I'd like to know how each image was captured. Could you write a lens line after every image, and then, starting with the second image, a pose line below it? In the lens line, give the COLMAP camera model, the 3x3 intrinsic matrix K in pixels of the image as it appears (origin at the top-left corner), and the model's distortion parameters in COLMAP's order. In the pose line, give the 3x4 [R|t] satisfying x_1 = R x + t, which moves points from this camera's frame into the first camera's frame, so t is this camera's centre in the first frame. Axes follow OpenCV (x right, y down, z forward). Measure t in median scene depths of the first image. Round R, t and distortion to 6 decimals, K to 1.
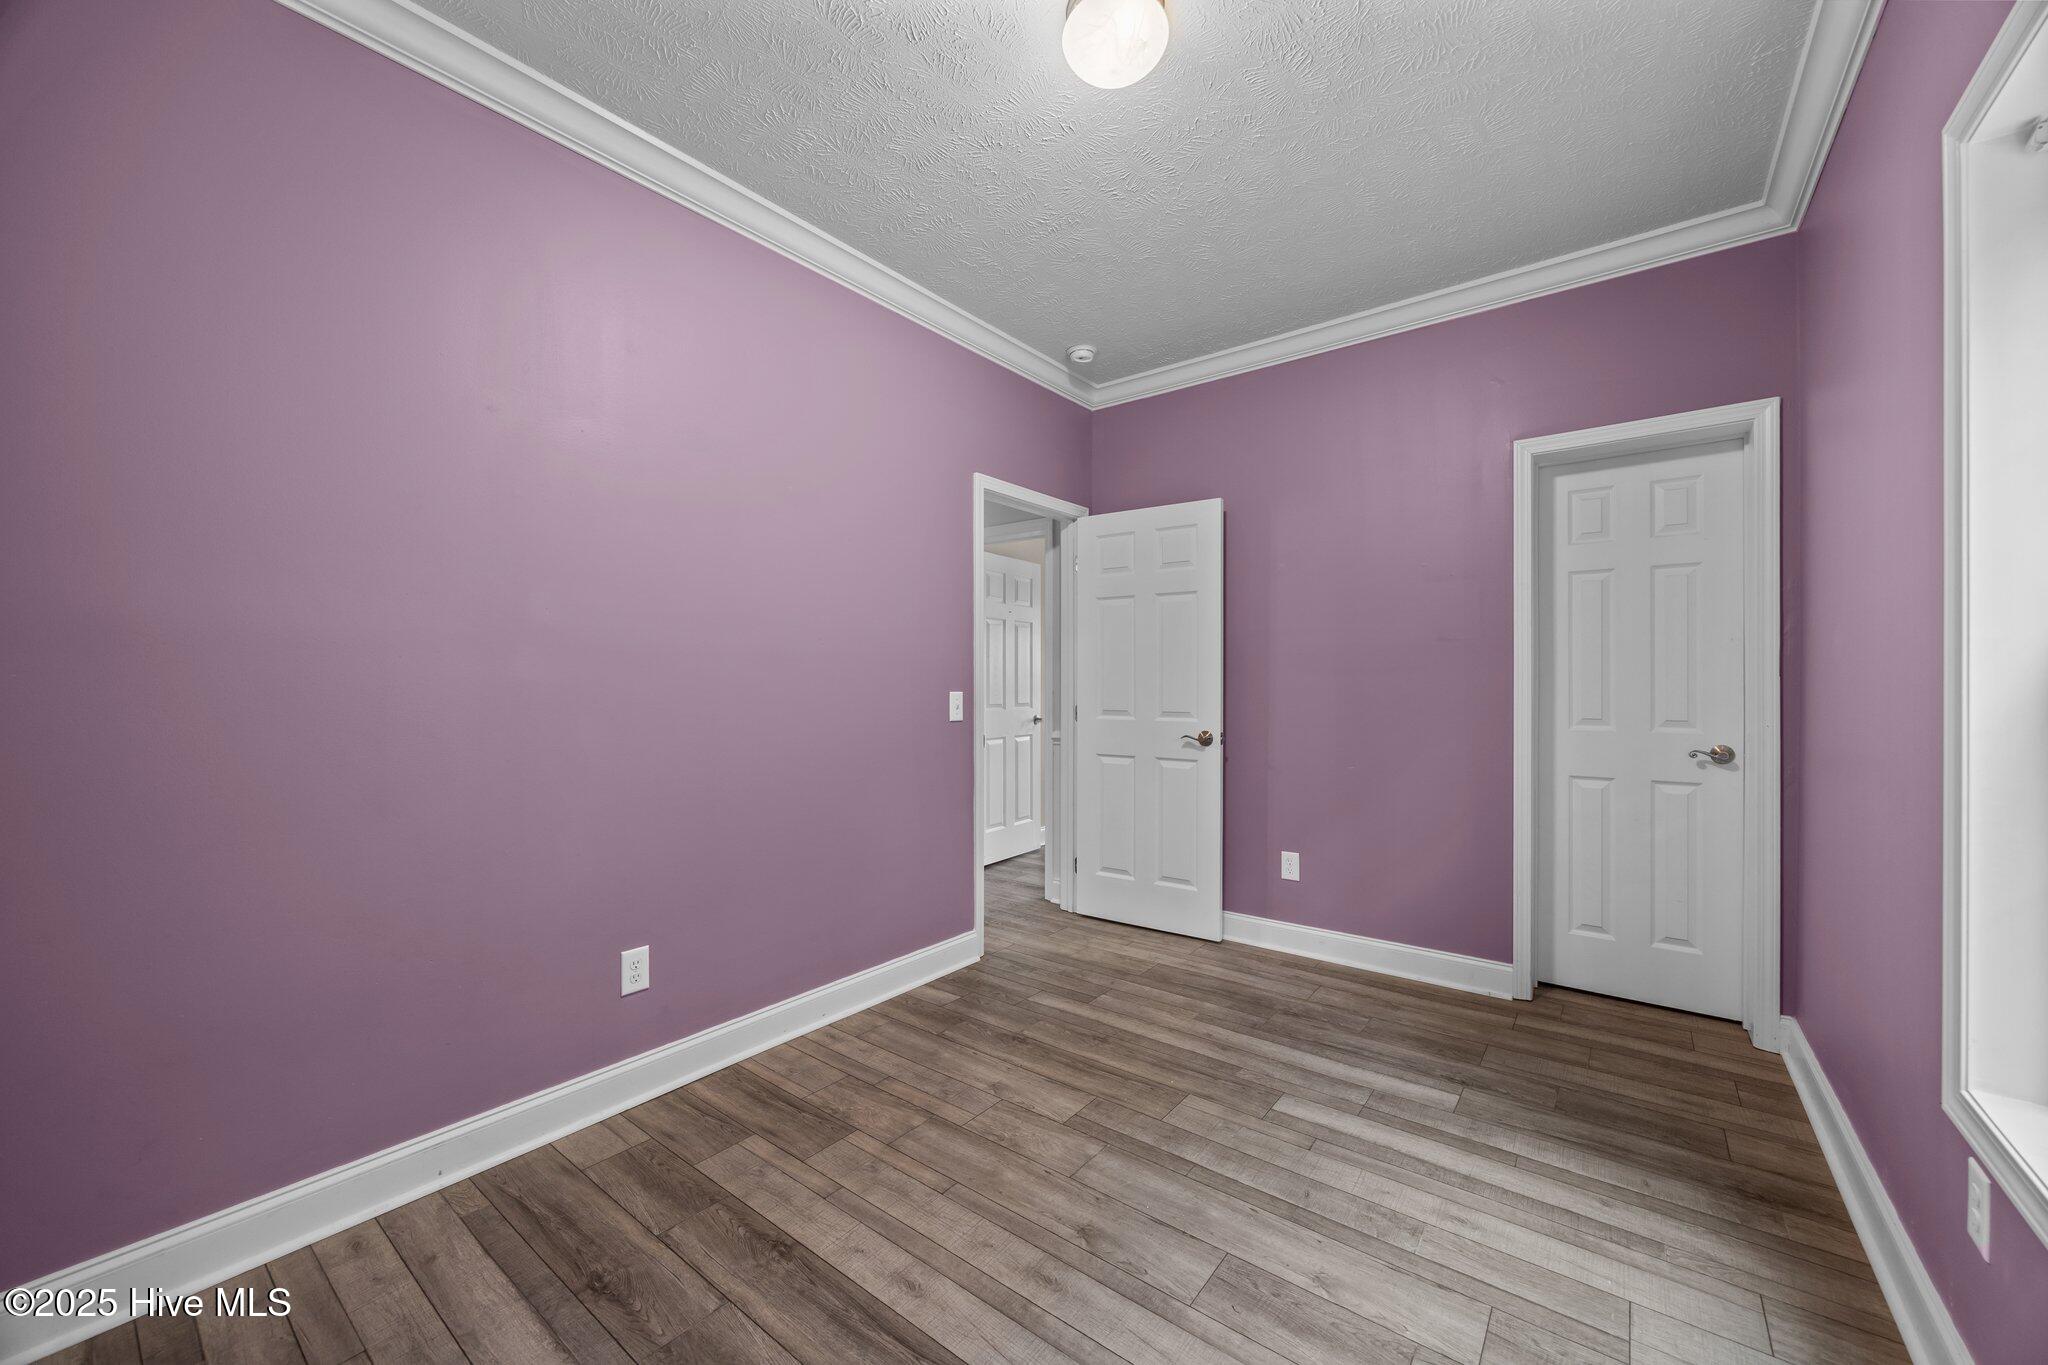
lens RADIAL K [[783.8, 0, 1020.9], [0, 783.8, 669.3], [0, 0, 1]] dist [-0.002815, 0.000060]
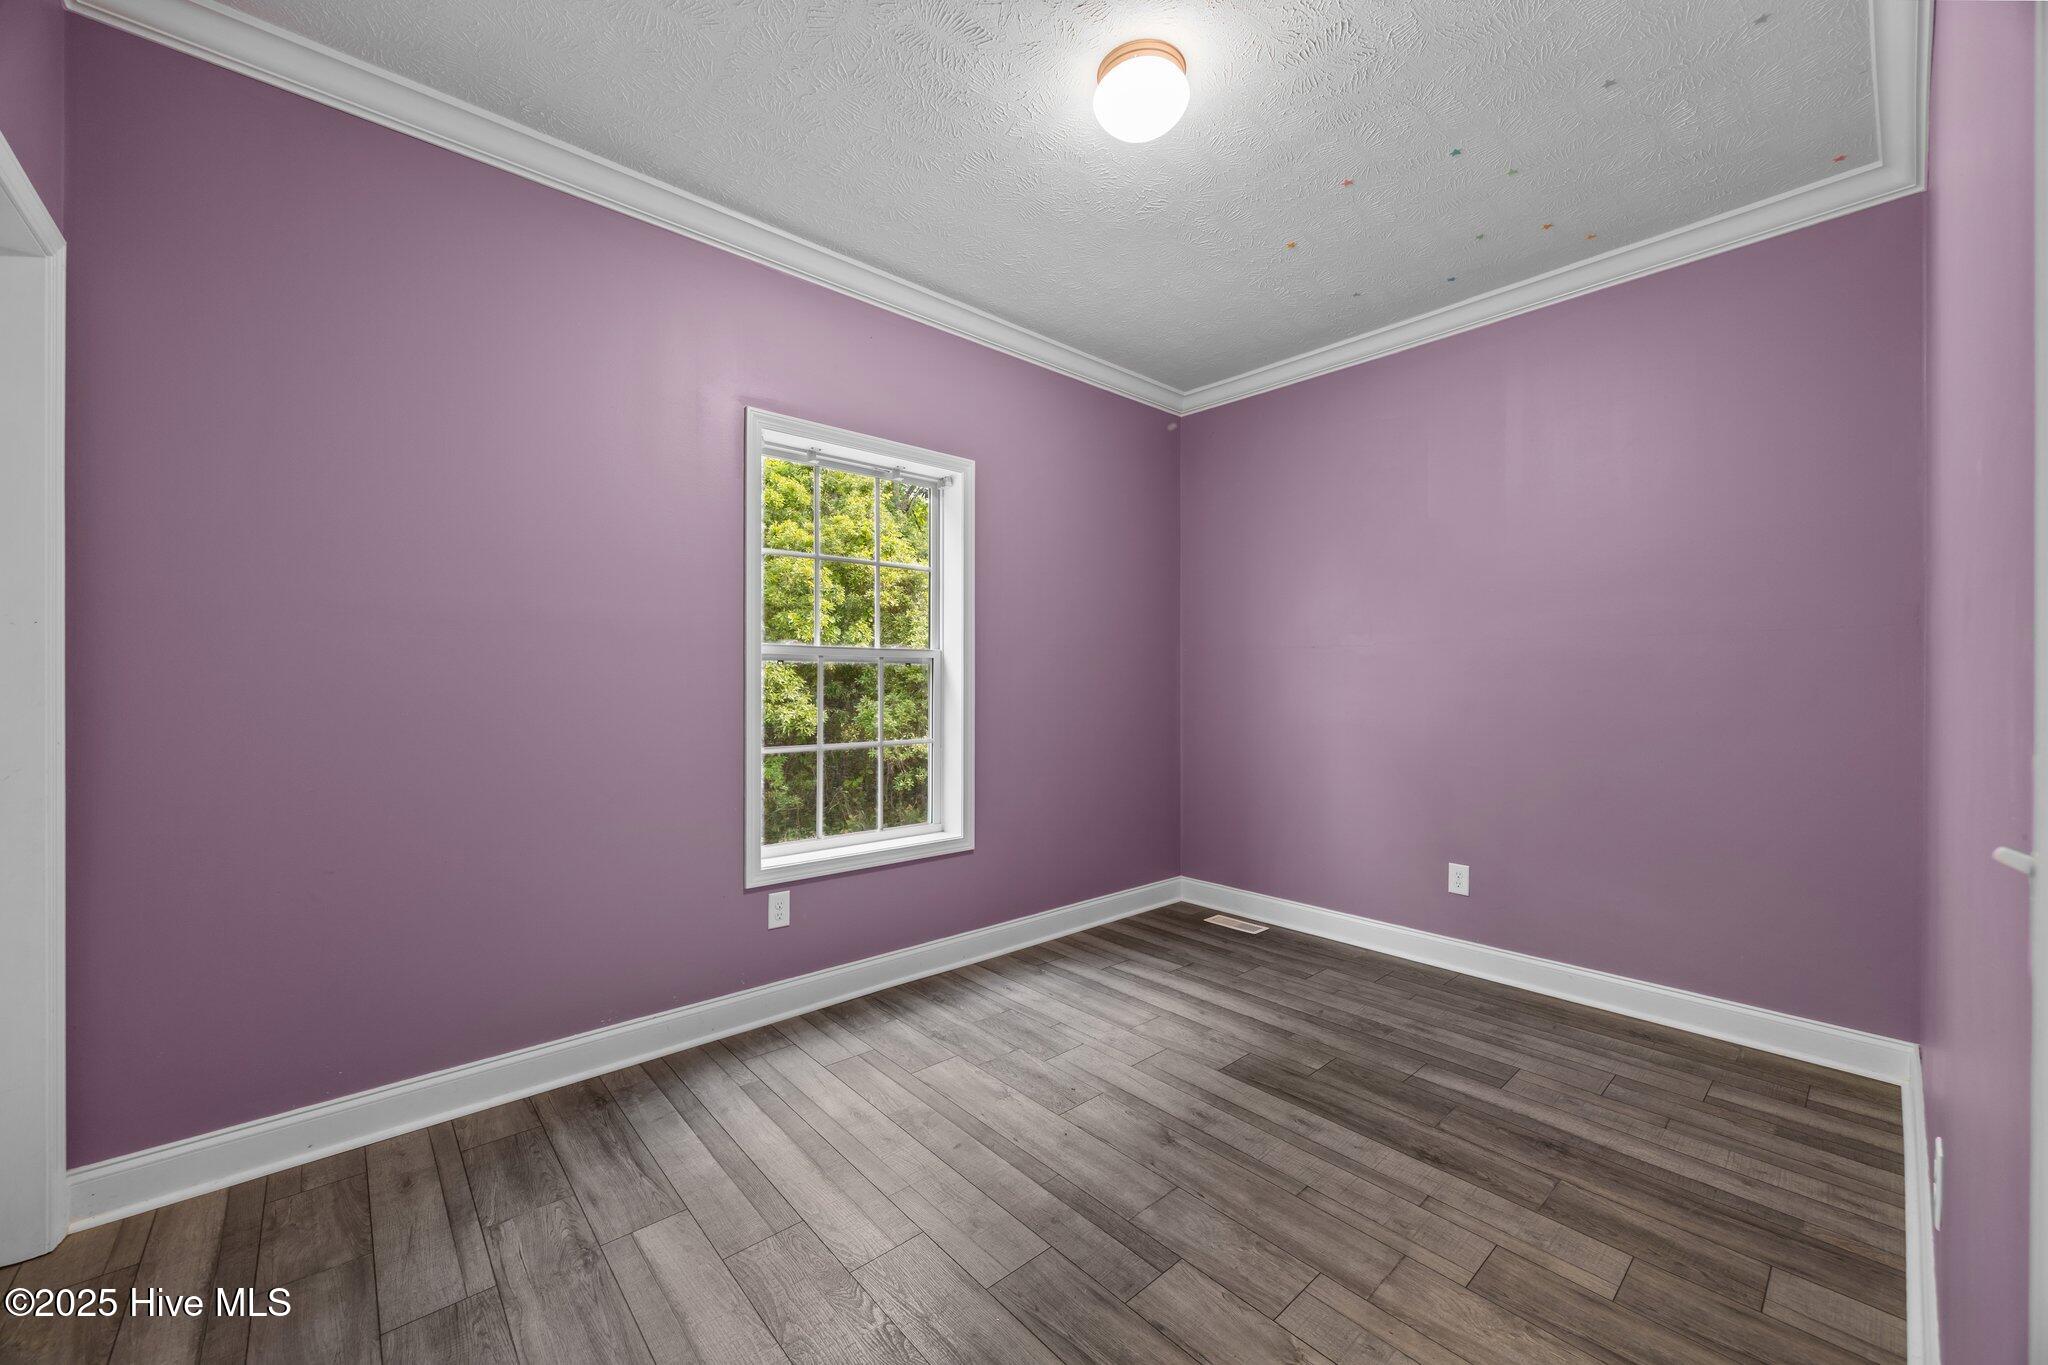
lens RADIAL K [[783.8, 0, 1020.9], [0, 783.8, 669.3], [0, 0, 1]] dist [-0.002815, 0.000060]
pose [[-0.983189, -0.003561, 0.182554, 0.082153], [-0.009452, 0.999462, -0.031409, 0.038574], [-0.182344, -0.032606, -0.982694, 2.106876]]
